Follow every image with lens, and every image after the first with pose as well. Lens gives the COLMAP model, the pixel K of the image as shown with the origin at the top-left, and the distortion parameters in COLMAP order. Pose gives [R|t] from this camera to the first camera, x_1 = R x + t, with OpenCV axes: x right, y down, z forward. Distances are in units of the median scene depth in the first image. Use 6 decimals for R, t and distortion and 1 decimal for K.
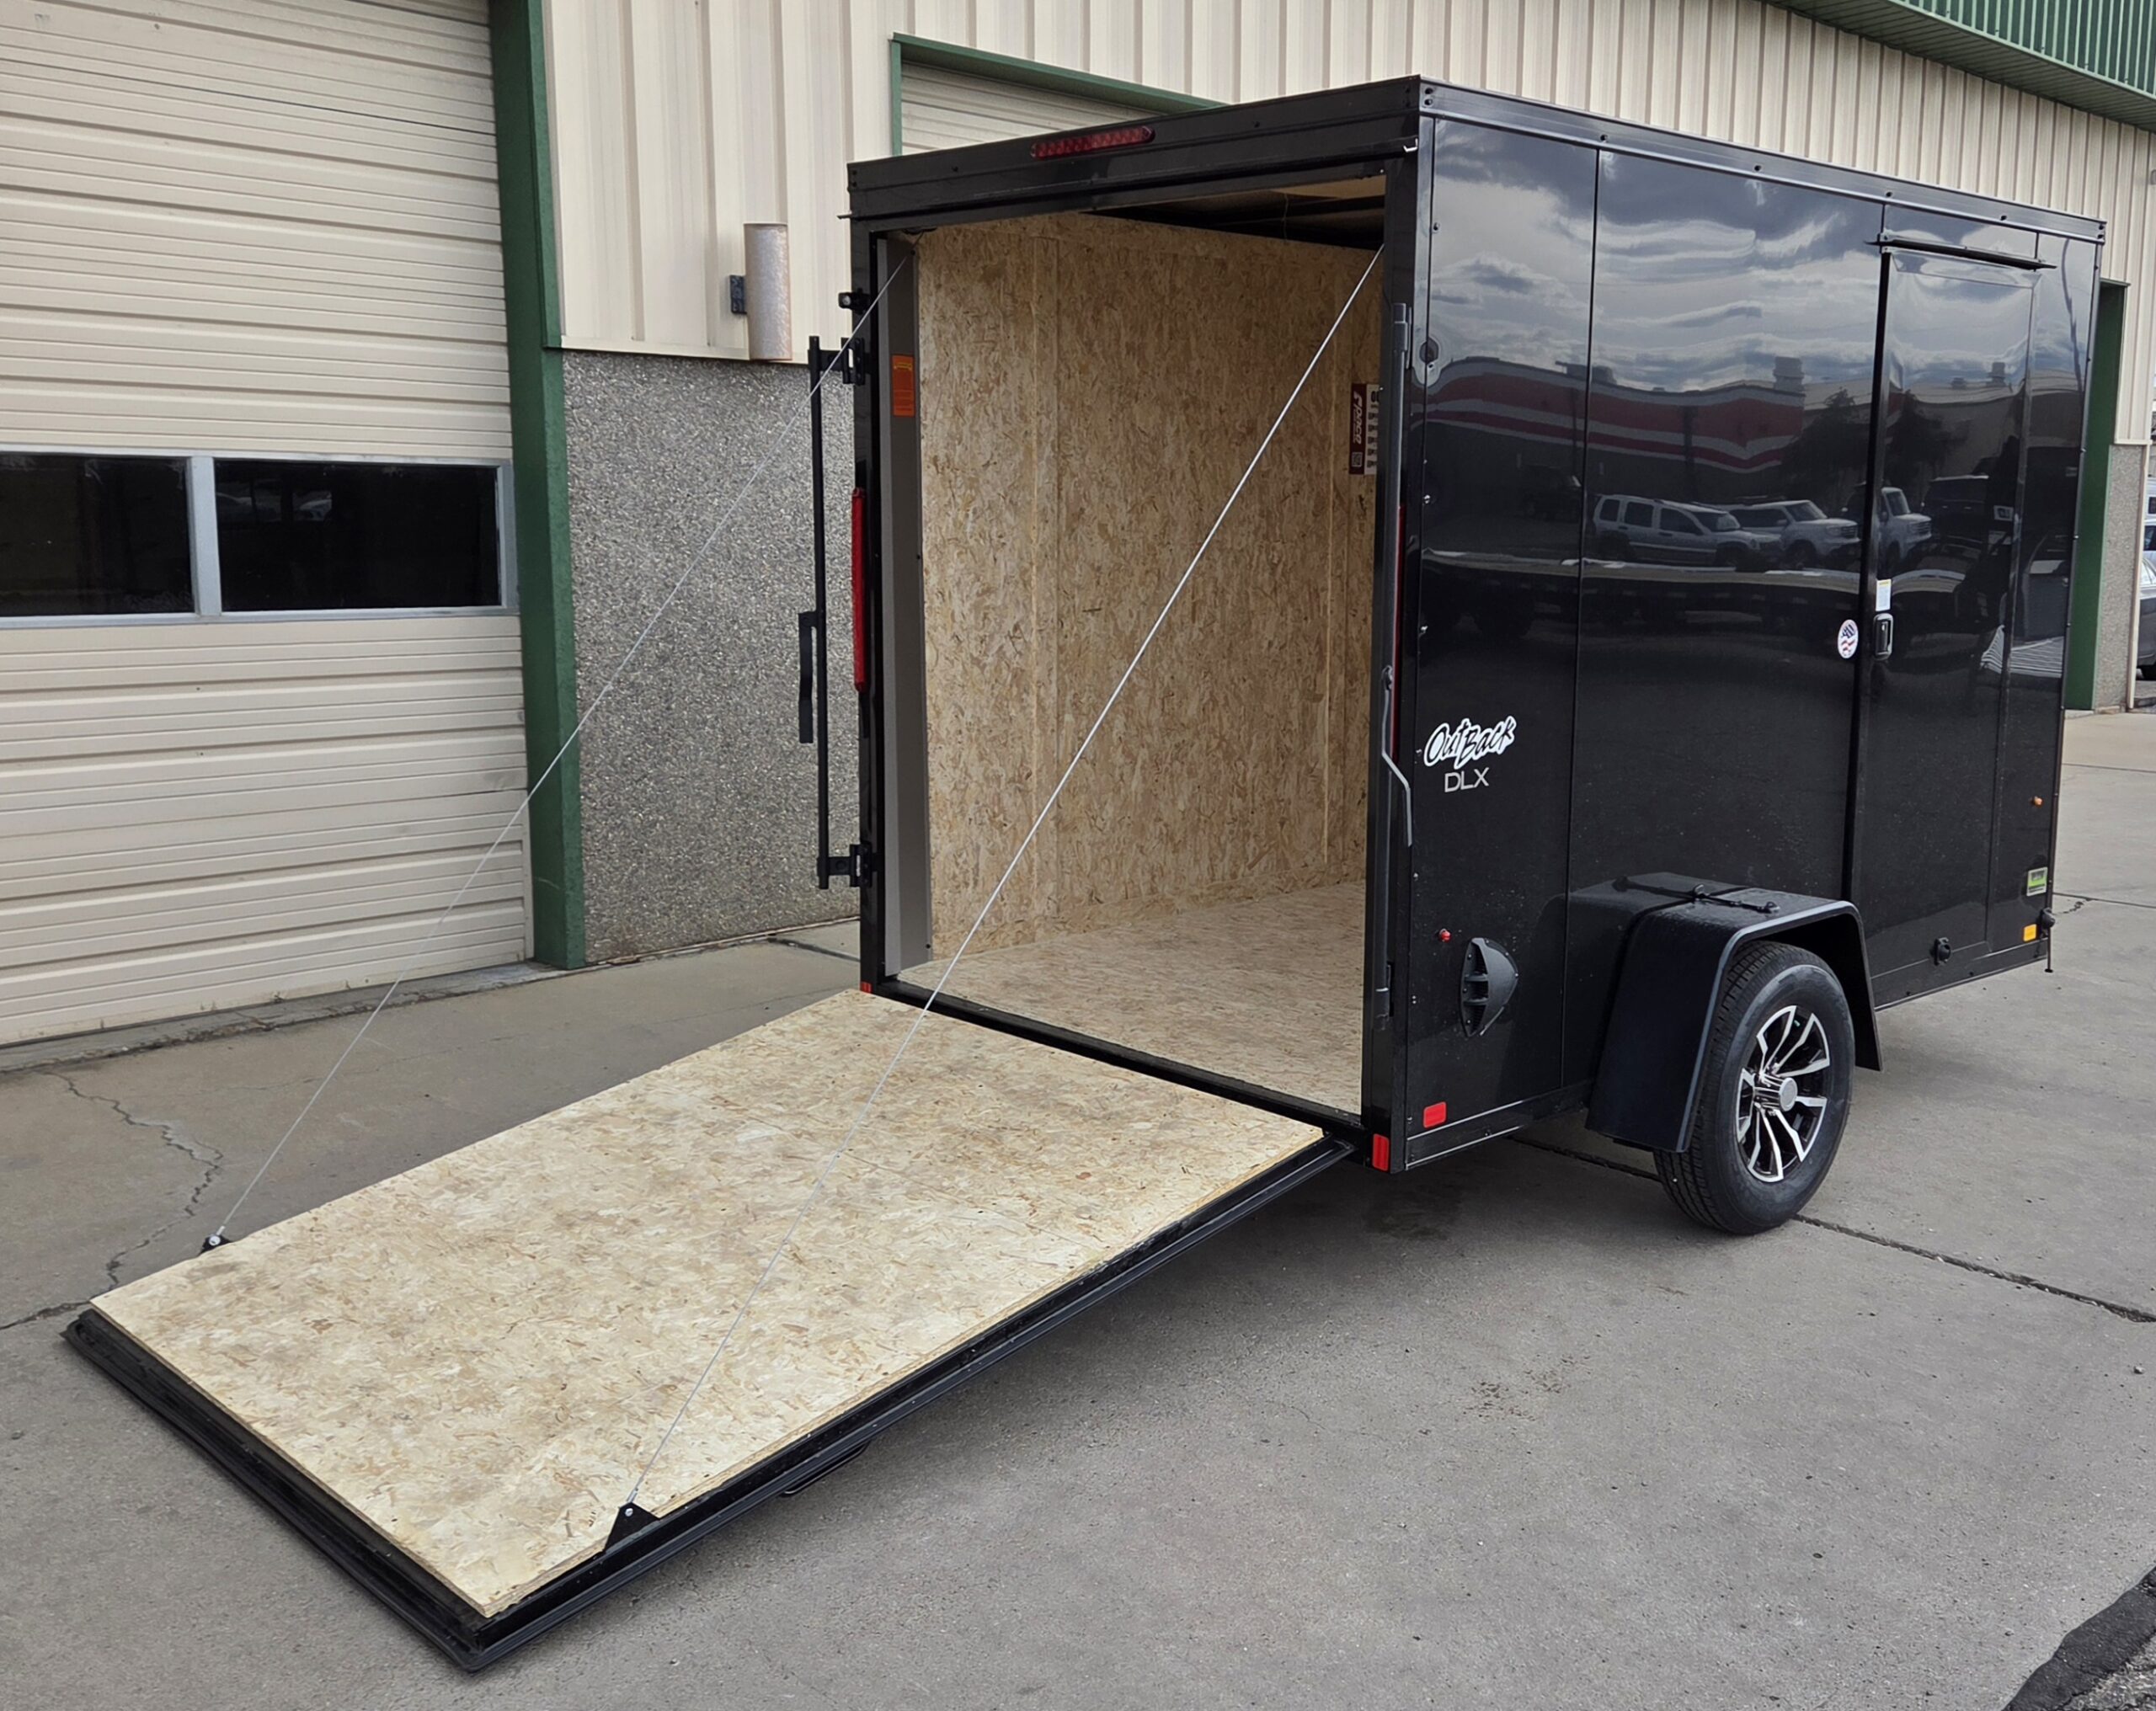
lens RADIAL K [[2054.1, 0, 1085.3], [0, 2054.1, 851.2], [0, 0, 1]] dist [0.044718, 0.000000]
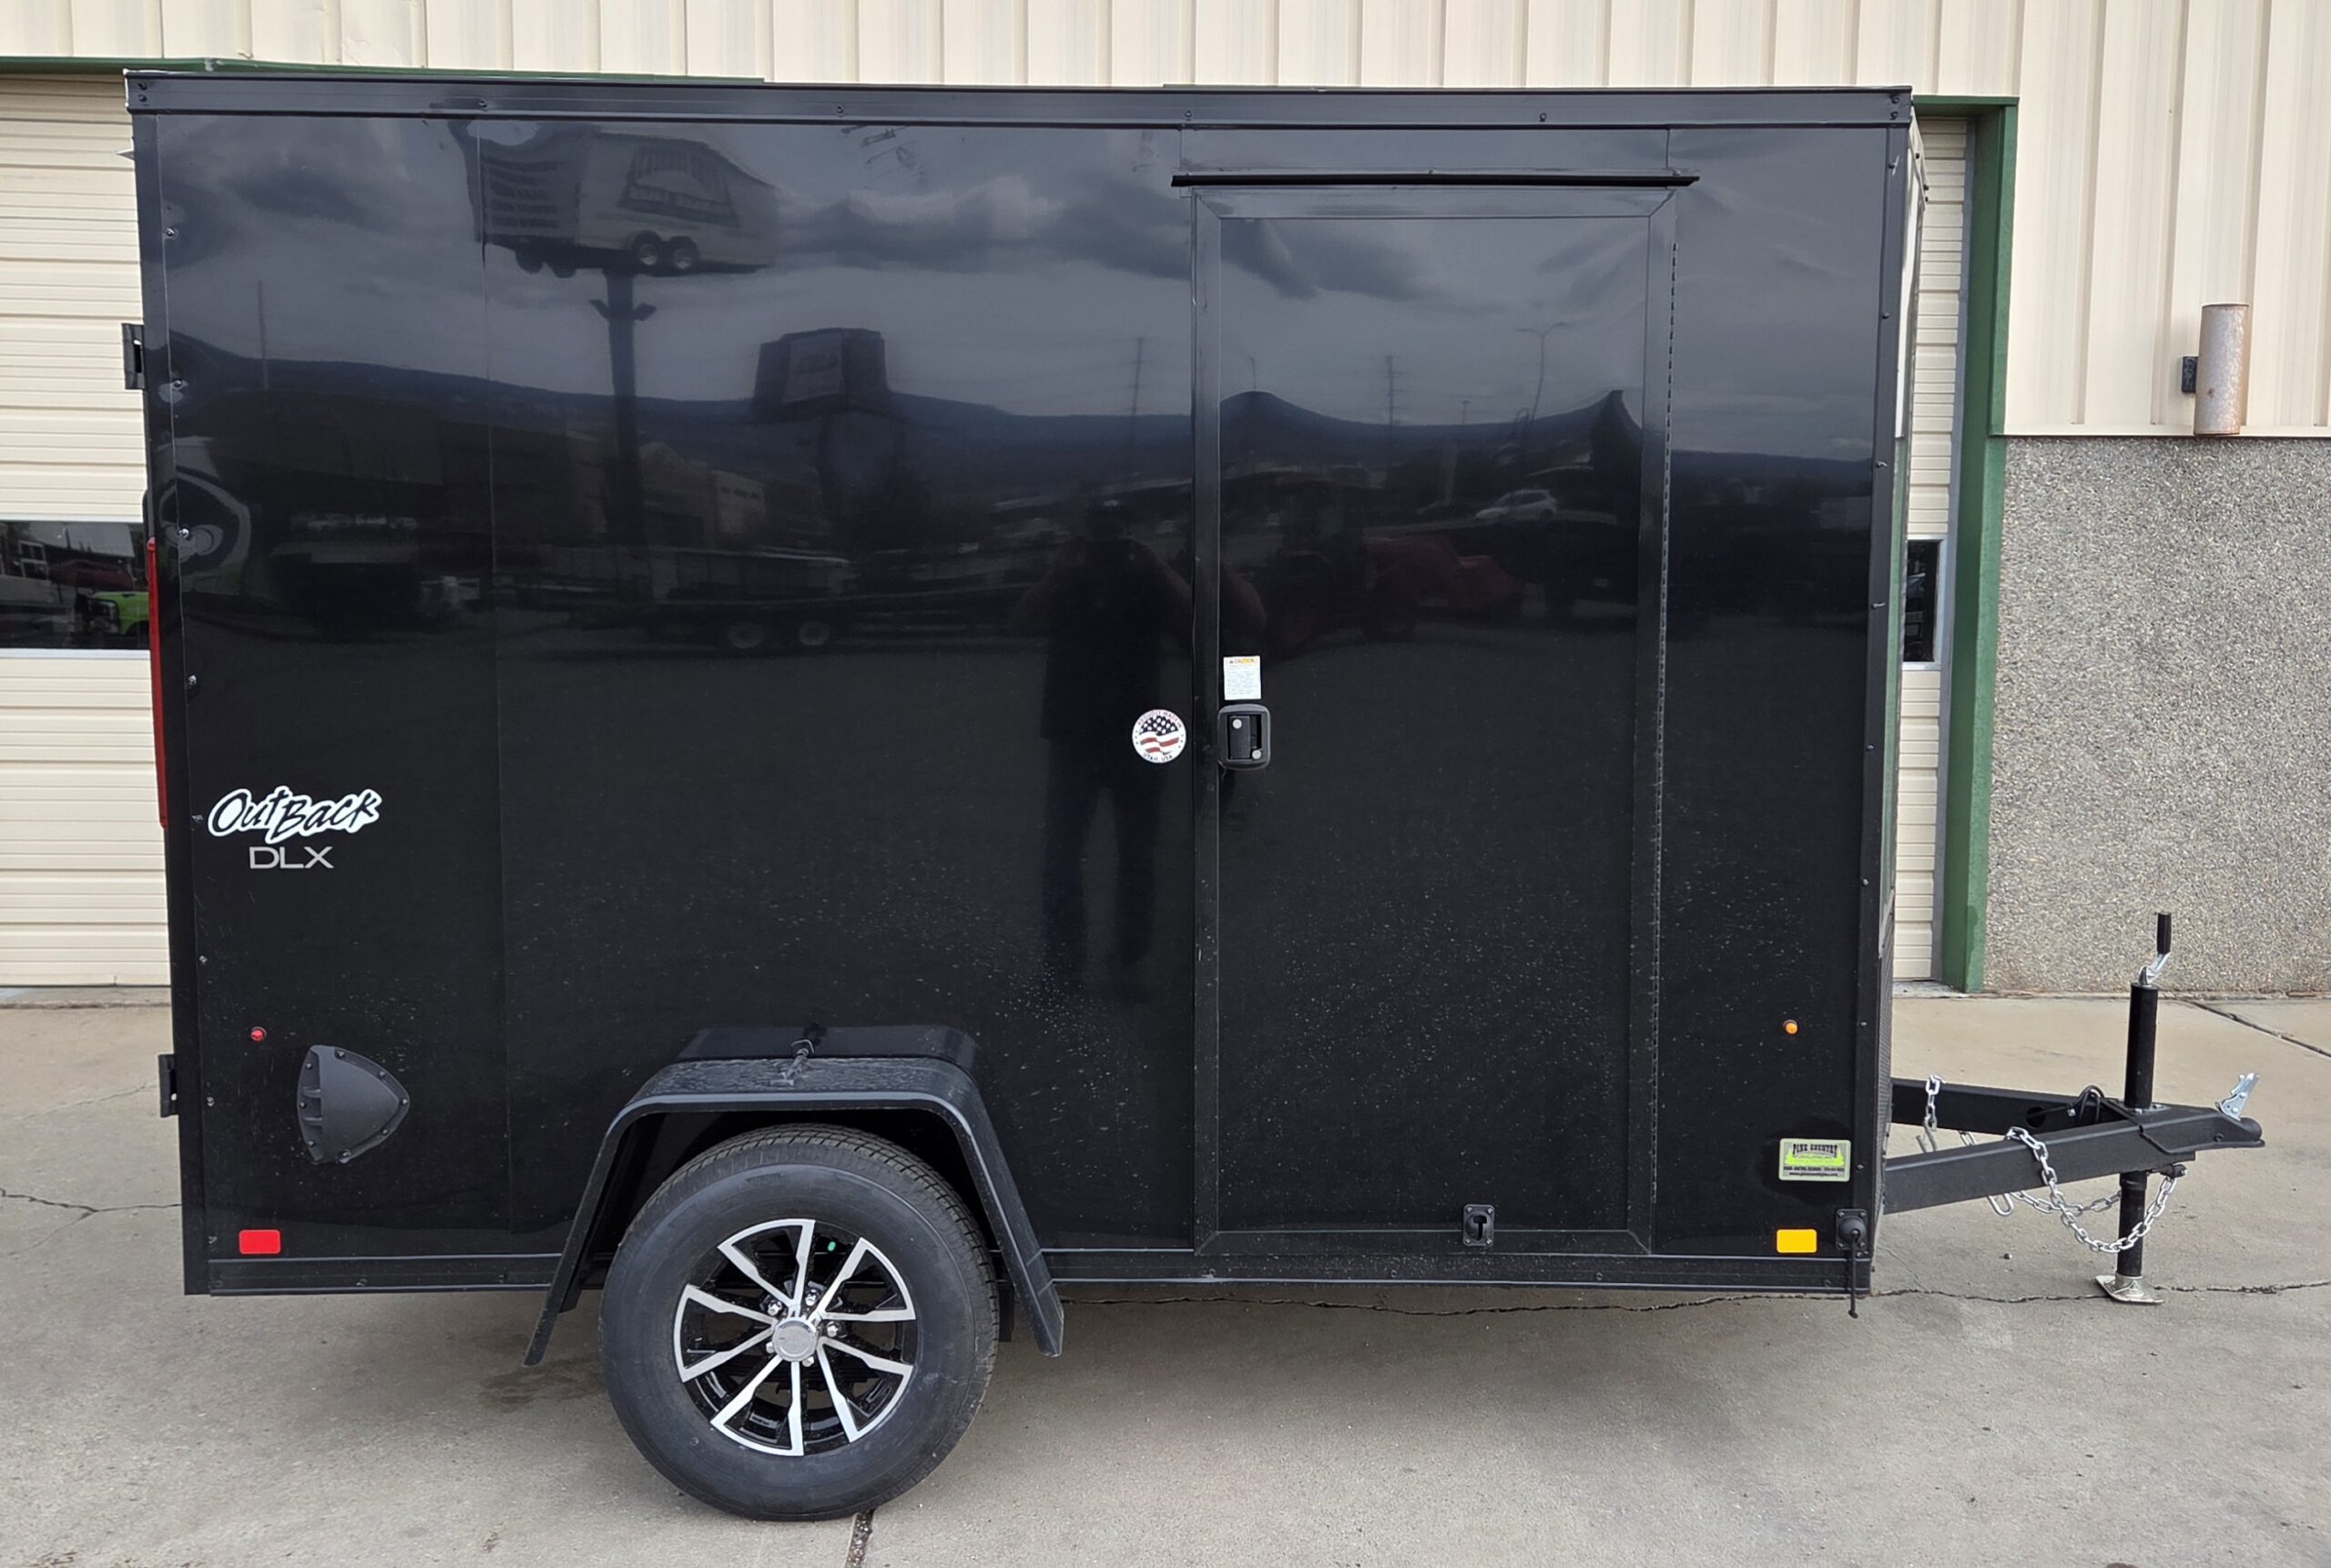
lens RADIAL K [[1725.4, 0, 1177.9], [0, 1725.4, 766.6], [0, 0, 1]] dist [0.030856, -0.003039]
pose [[0.761225, 0.077109, -0.643887, 0.801761], [-0.113158, 0.993467, -0.014807, -0.089117], [0.638539, 0.084132, 0.764977, 0.581857]]
